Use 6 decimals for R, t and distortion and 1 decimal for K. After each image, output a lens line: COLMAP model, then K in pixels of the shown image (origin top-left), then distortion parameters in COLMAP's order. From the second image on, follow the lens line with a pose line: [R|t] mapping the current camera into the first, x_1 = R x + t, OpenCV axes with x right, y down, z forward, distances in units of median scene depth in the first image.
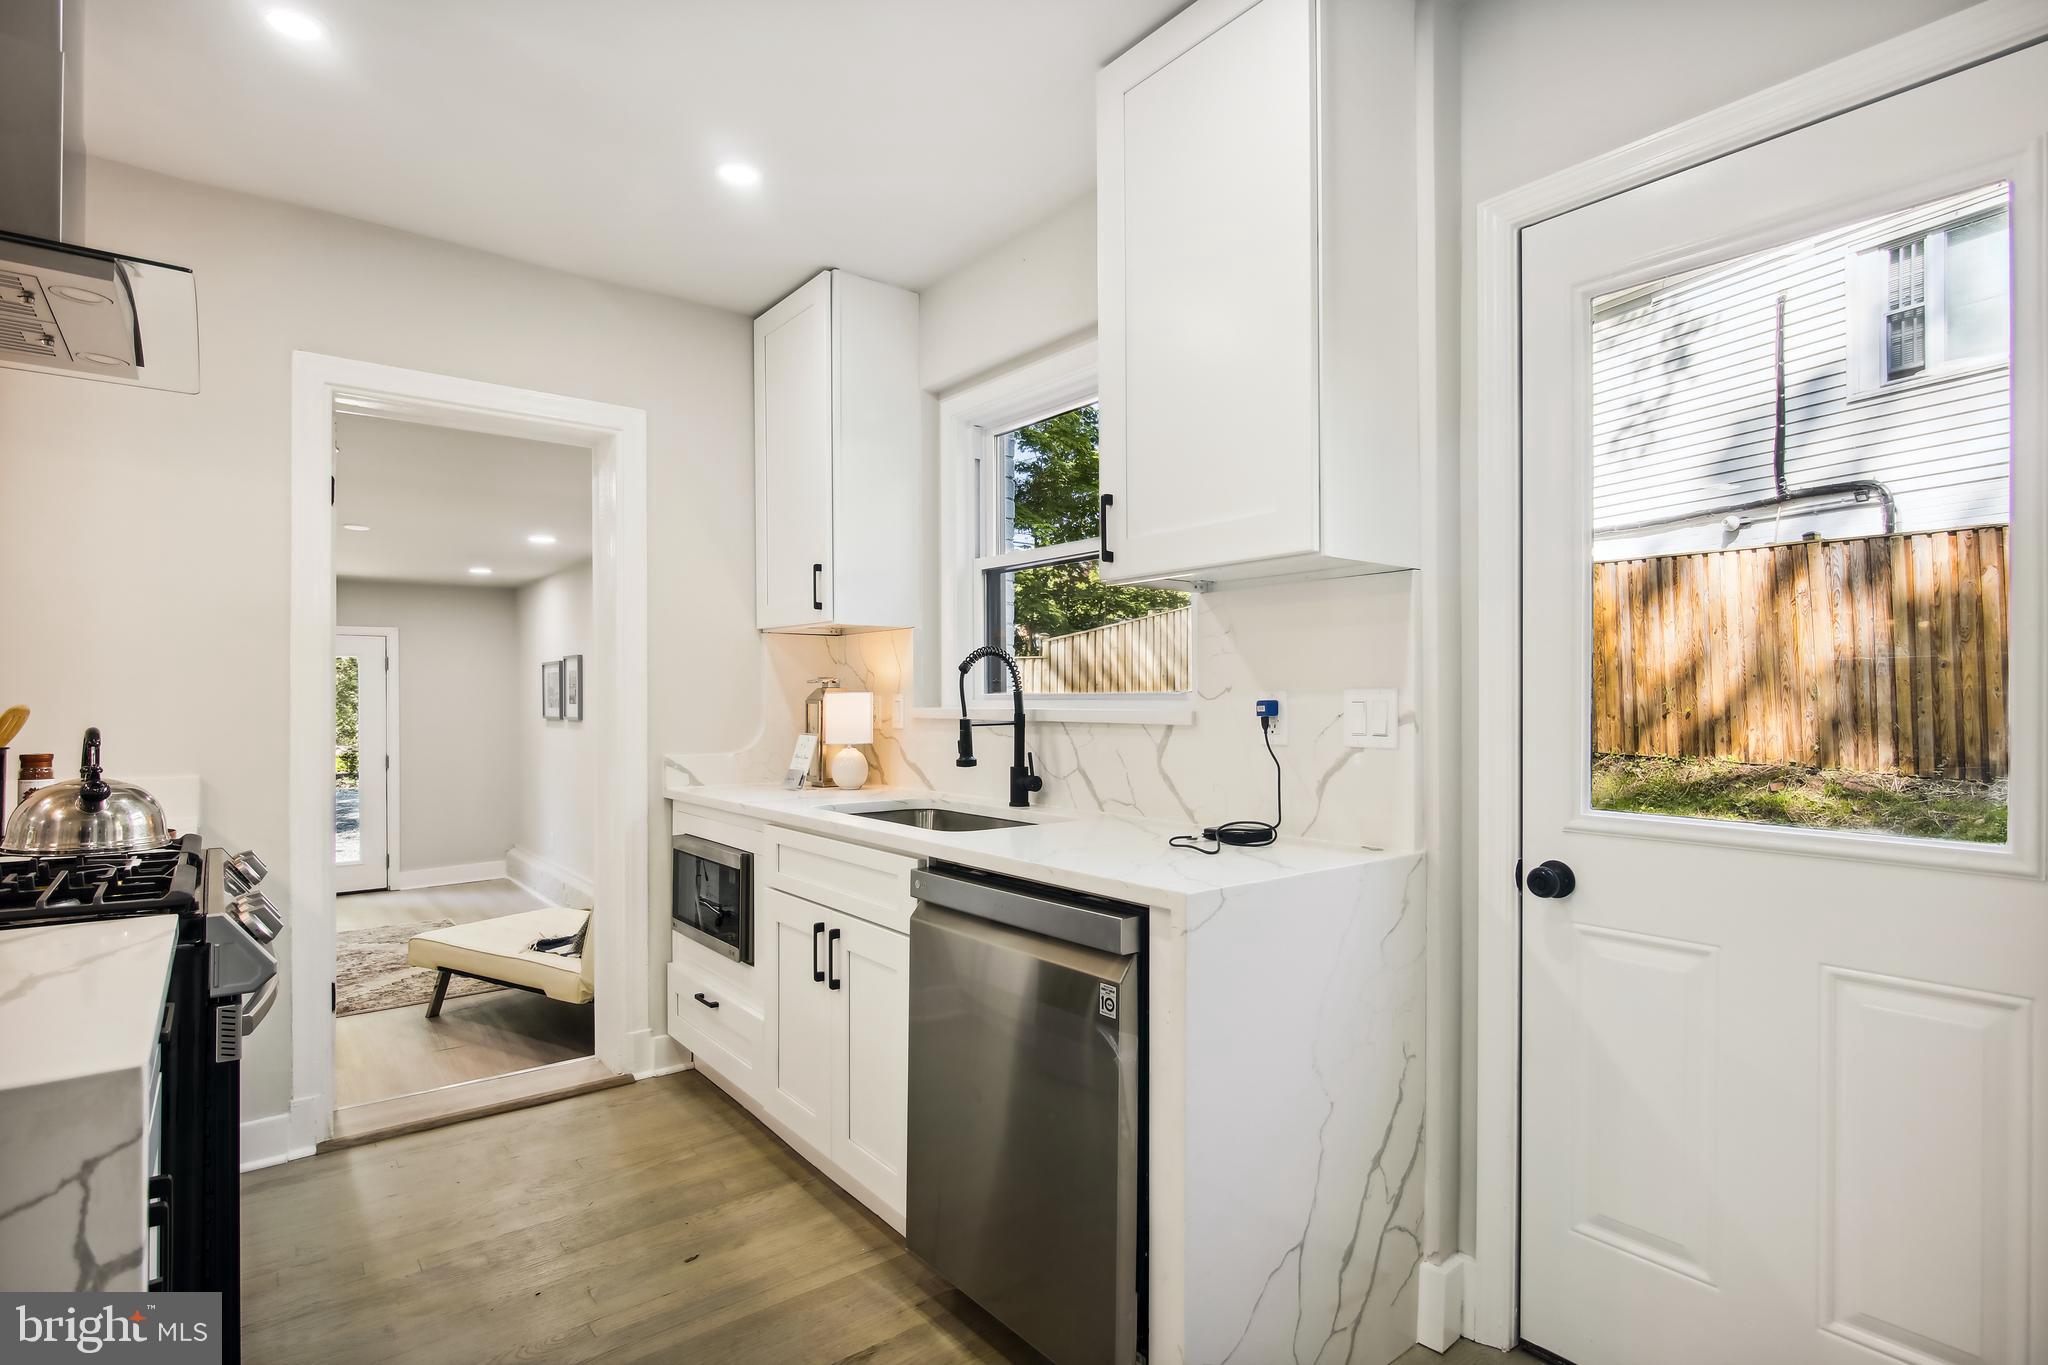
lens RADIAL K [[1019.7, 0, 1024.1], [0, 1019.7, 684.9], [0, 0, 1]] dist [-0.016825, -0.000225]
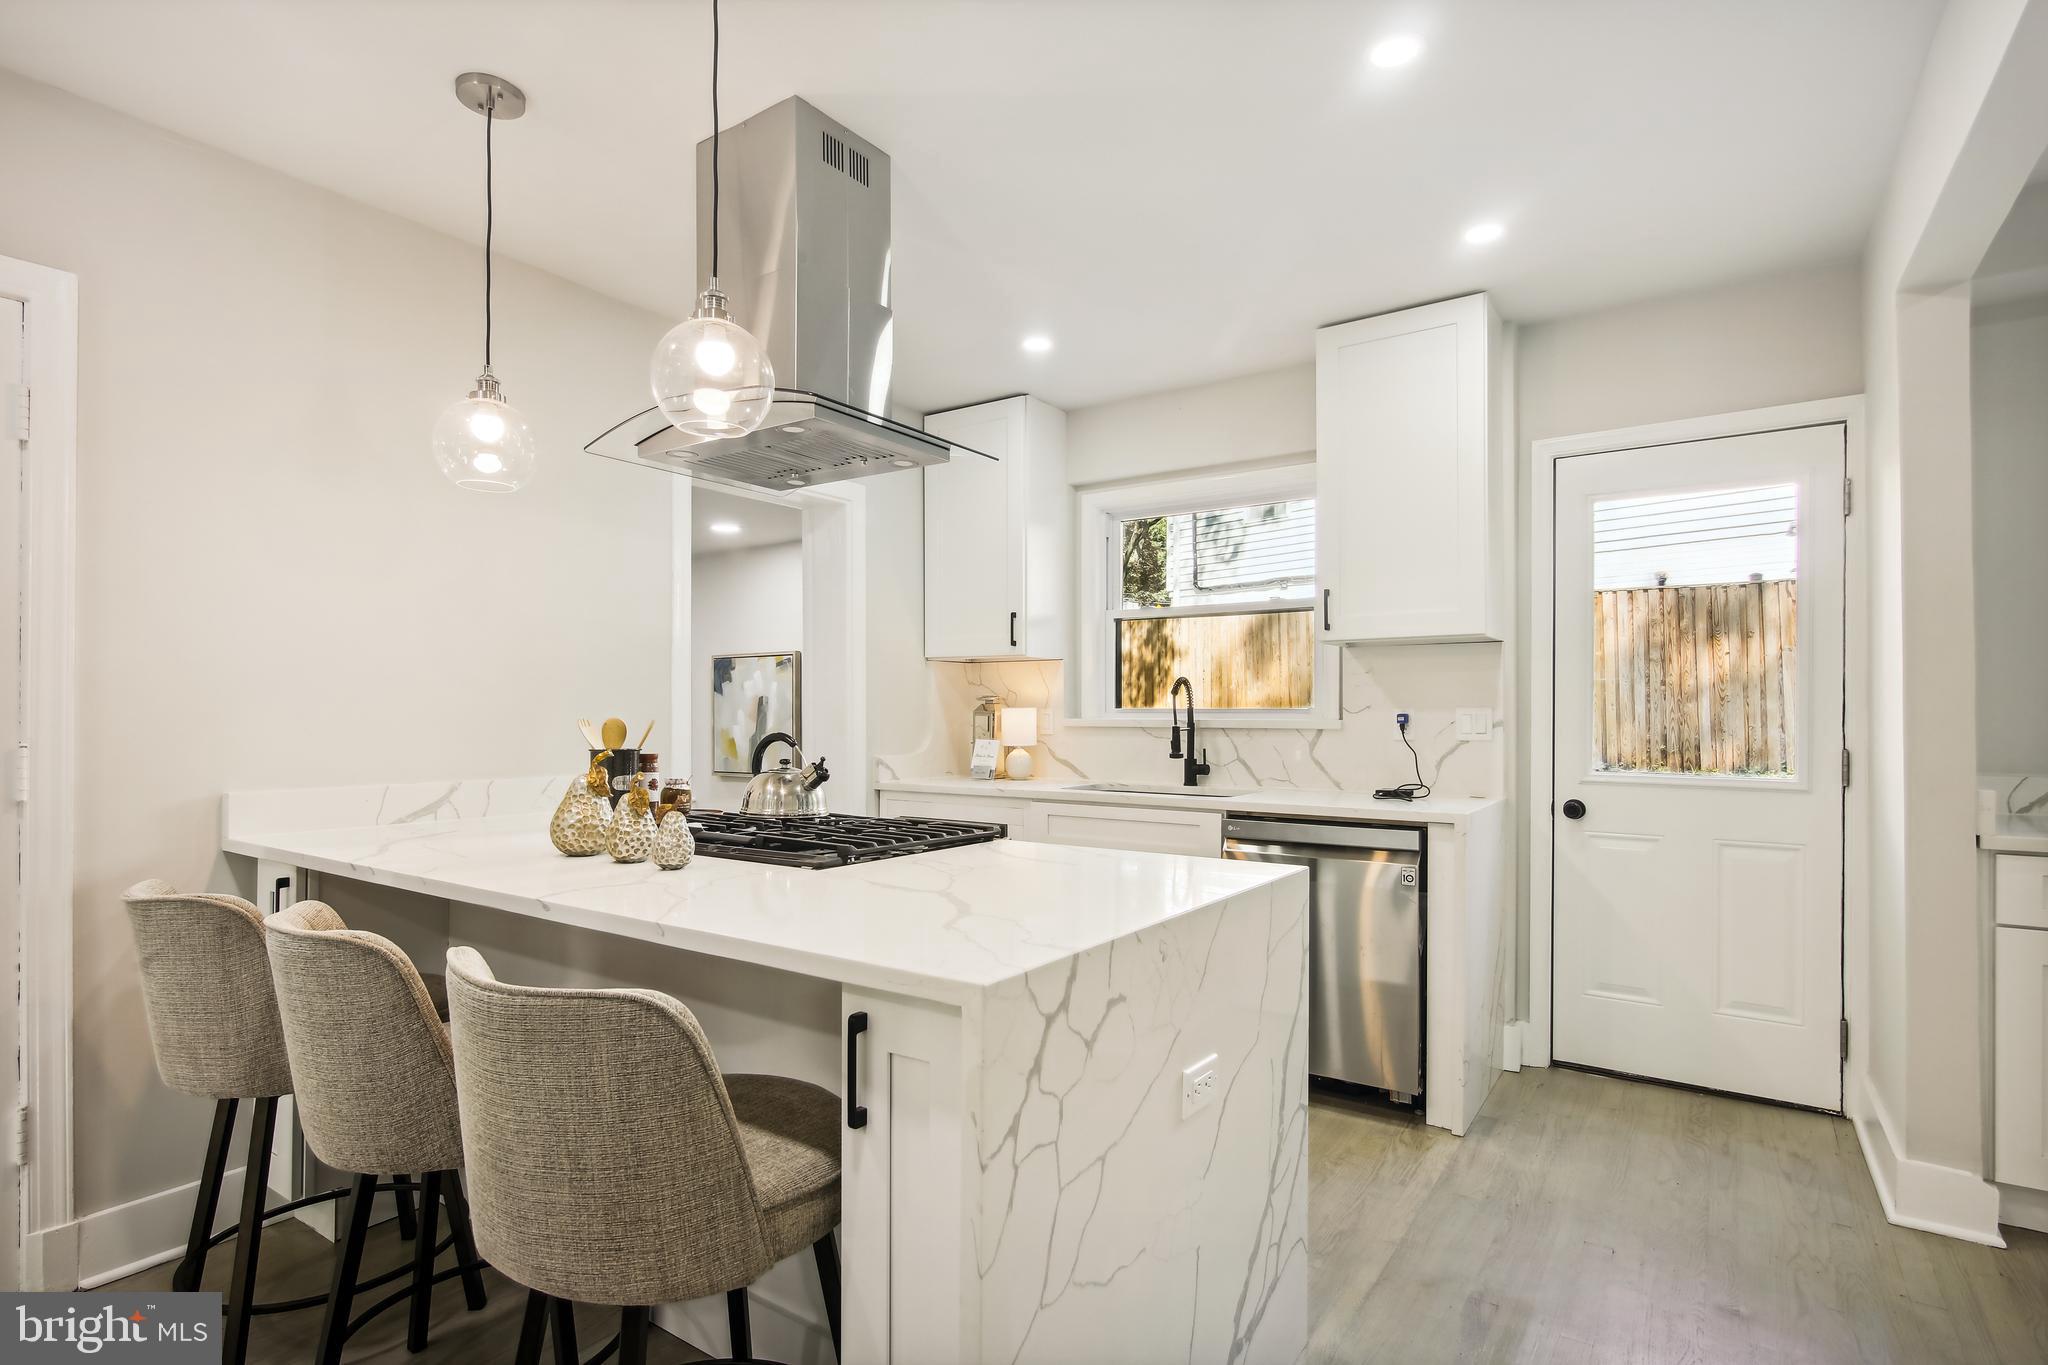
lens RADIAL K [[1019.7, 0, 1007.4], [0, 1019.7, 698.3], [0, 0, 1]] dist [-0.016825, -0.000225]
pose [[0.958766, 0.007254, 0.284103, -0.868377], [-0.006986, 0.999974, -0.001956, -0.003065], [-0.284110, -0.000110, 0.958792, -0.429165]]
